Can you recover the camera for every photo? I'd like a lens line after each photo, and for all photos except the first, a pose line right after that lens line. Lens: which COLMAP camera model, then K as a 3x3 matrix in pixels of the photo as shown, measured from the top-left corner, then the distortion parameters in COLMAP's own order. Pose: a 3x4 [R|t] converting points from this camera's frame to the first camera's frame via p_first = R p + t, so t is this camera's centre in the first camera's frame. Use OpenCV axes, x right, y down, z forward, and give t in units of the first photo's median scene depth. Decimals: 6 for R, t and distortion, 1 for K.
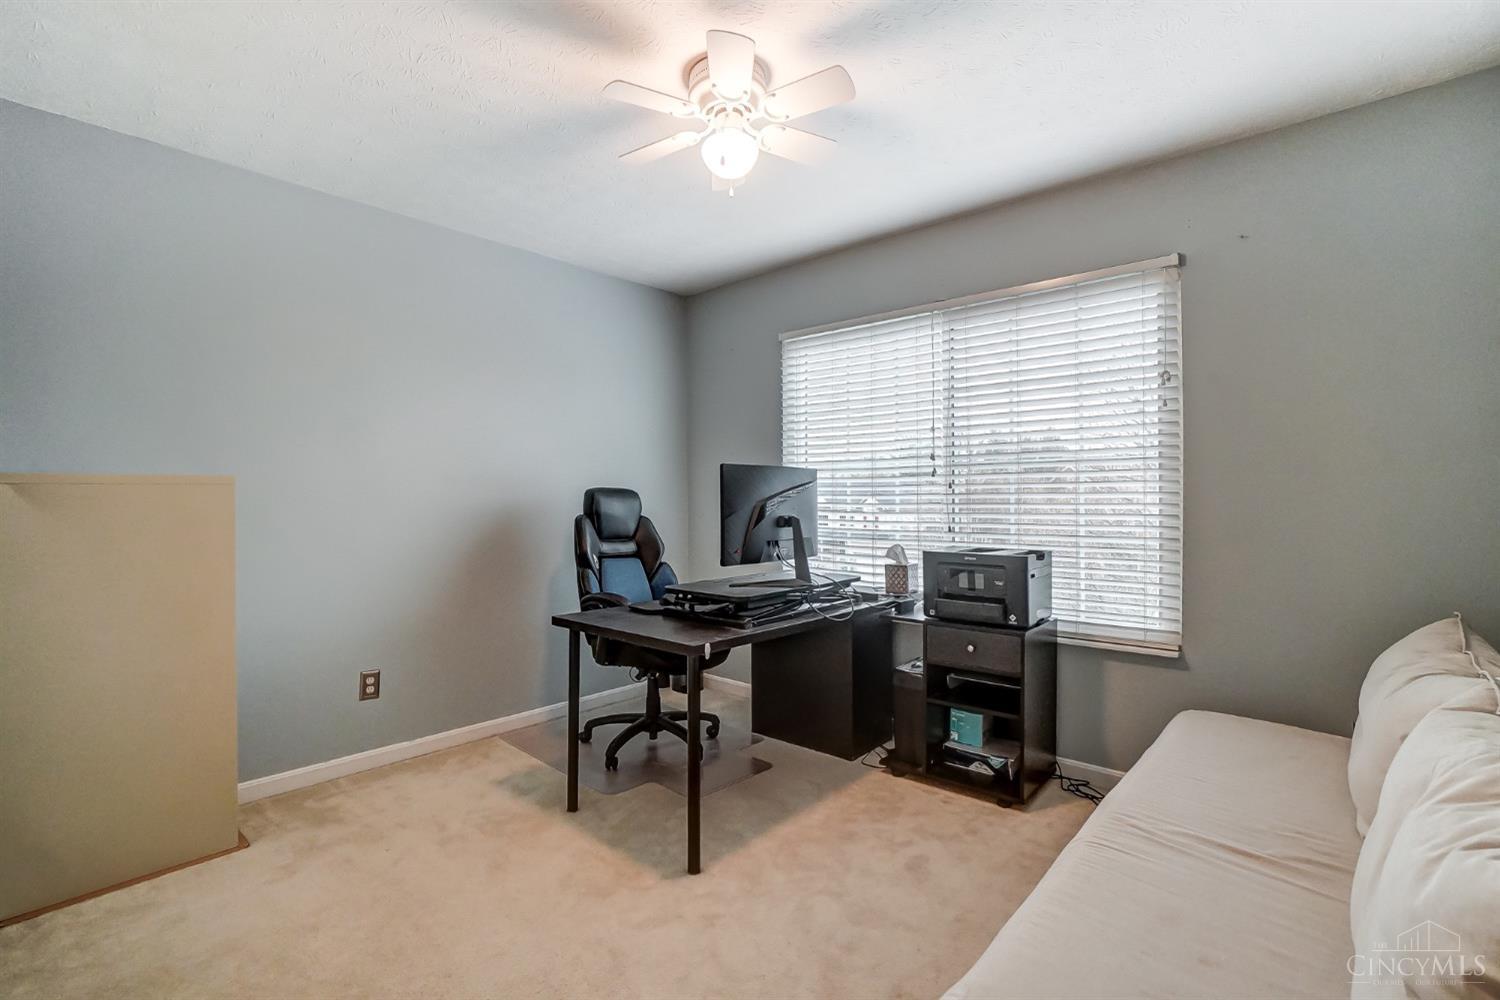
lens RADIAL K [[676.0, 0, 750.0], [0, 676.0, 500.0], [0, 0, 1]] dist [-0.010591, 0.000193]
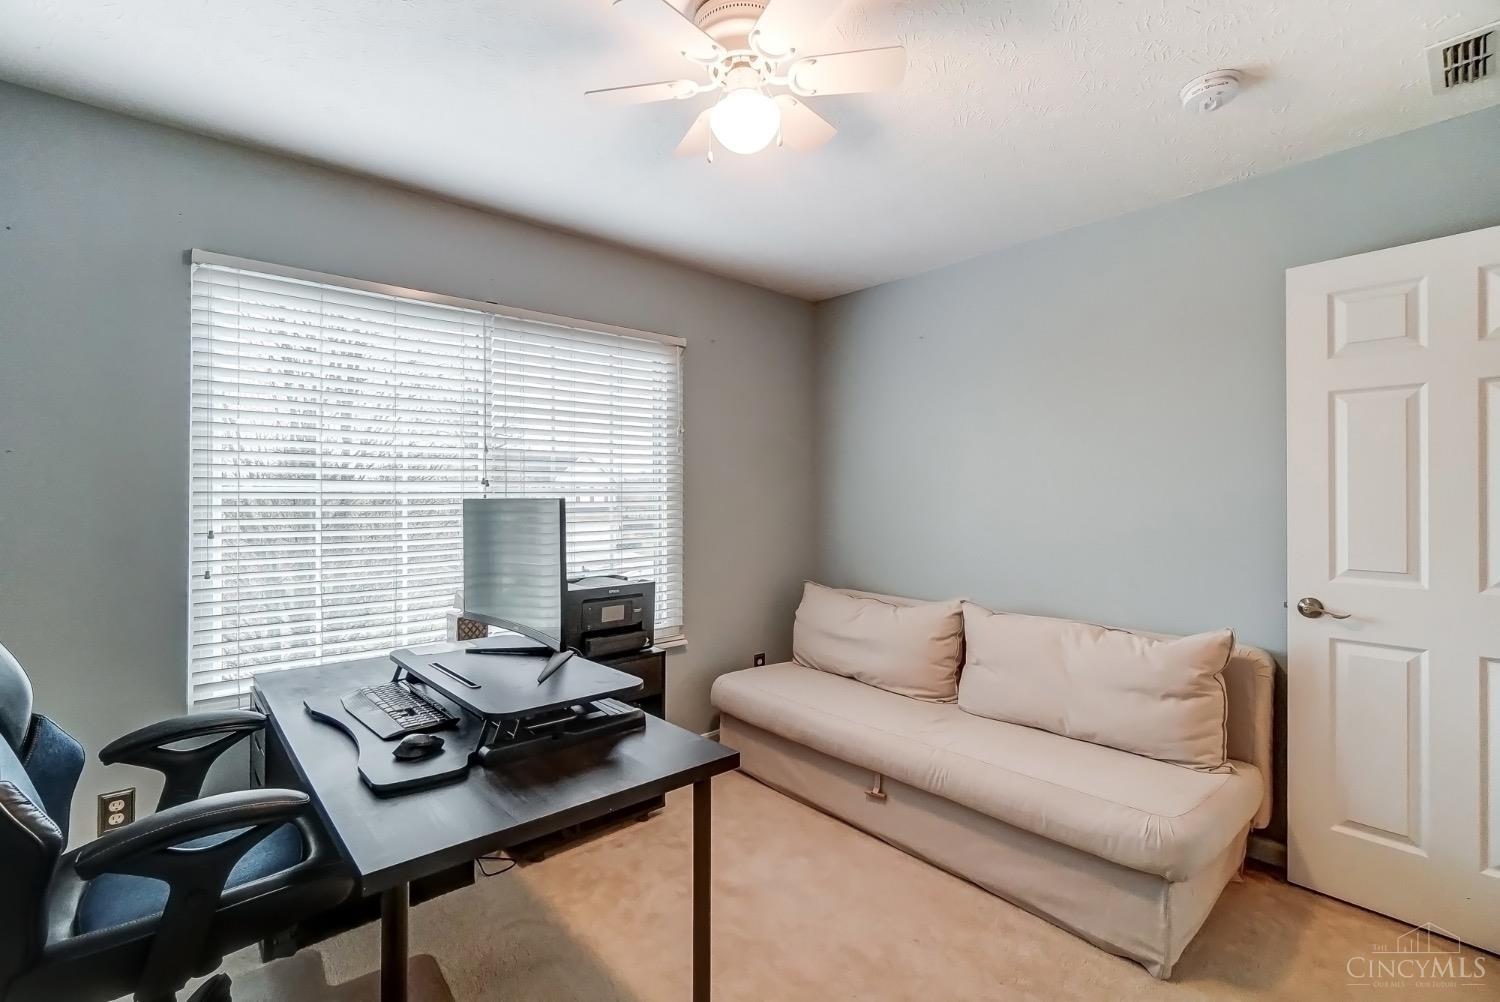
lens RADIAL K [[676.0, 0, 750.0], [0, 676.0, 501.0], [0, 0, 1]] dist [-0.010591, 0.000193]
pose [[0.113476, 0.002631, 0.993537, -0.632349], [0.018015, 0.999827, -0.004705, -0.036061], [-0.993377, 0.018433, 0.113409, 0.682317]]
